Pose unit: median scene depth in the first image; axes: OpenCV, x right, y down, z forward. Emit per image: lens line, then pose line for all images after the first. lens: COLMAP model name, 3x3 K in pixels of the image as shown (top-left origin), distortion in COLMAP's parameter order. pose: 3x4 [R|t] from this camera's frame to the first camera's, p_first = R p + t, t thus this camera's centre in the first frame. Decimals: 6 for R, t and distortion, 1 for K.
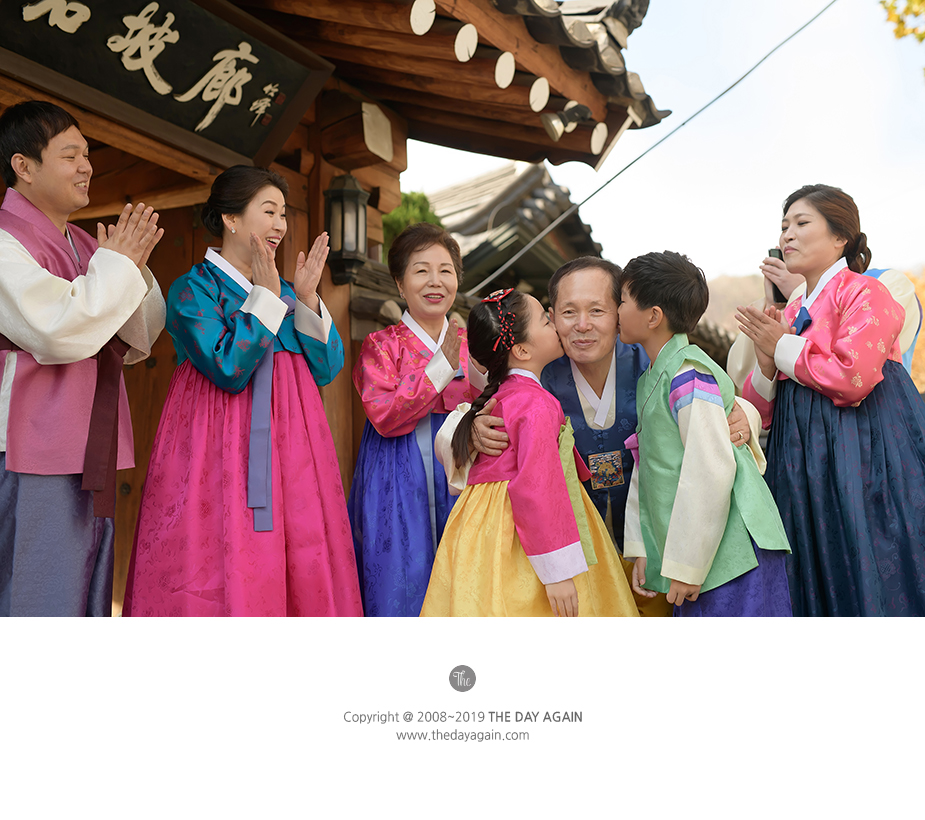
lens RADIAL K [[1394.7, 0, 462.5], [0, 1394.7, 410.0], [0, 0, 1]] dist [0.022862, 0.051050]
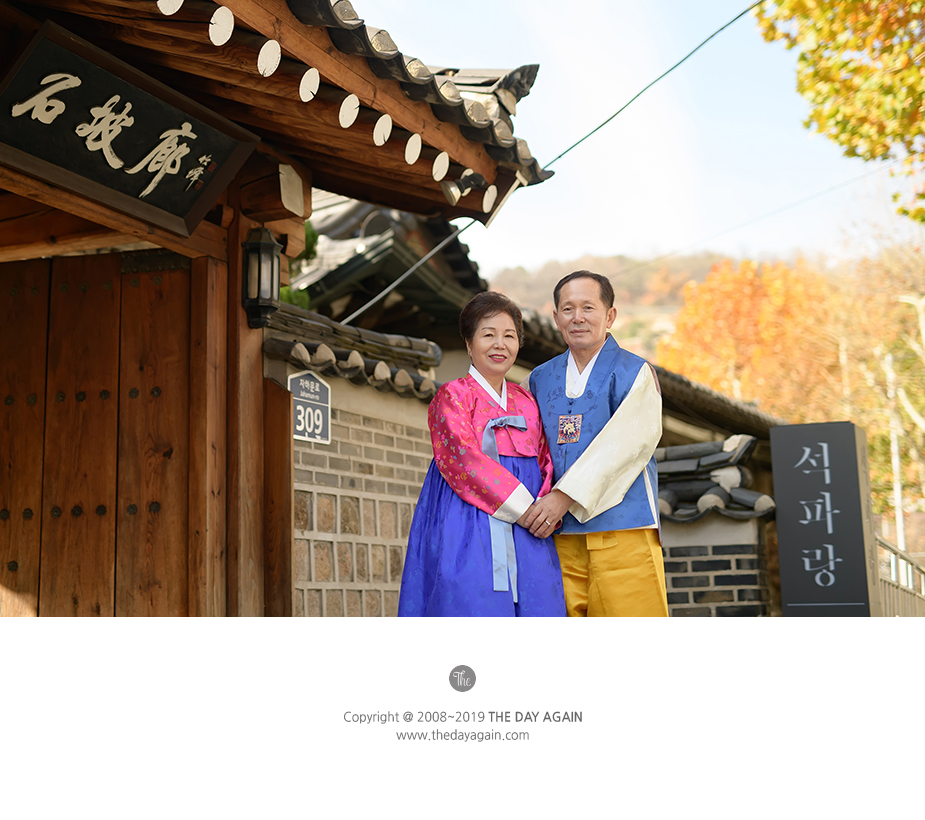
lens RADIAL K [[1637.8, 0, 462.5], [0, 1637.8, 410.0], [0, 0, 1]] dist [0.021898, -0.124534]
pose [[0.993406, 0.019321, 0.113008, -0.071140], [-0.021317, 0.999637, 0.016485, -0.050960], [-0.112649, -0.018785, 0.993457, -0.308032]]
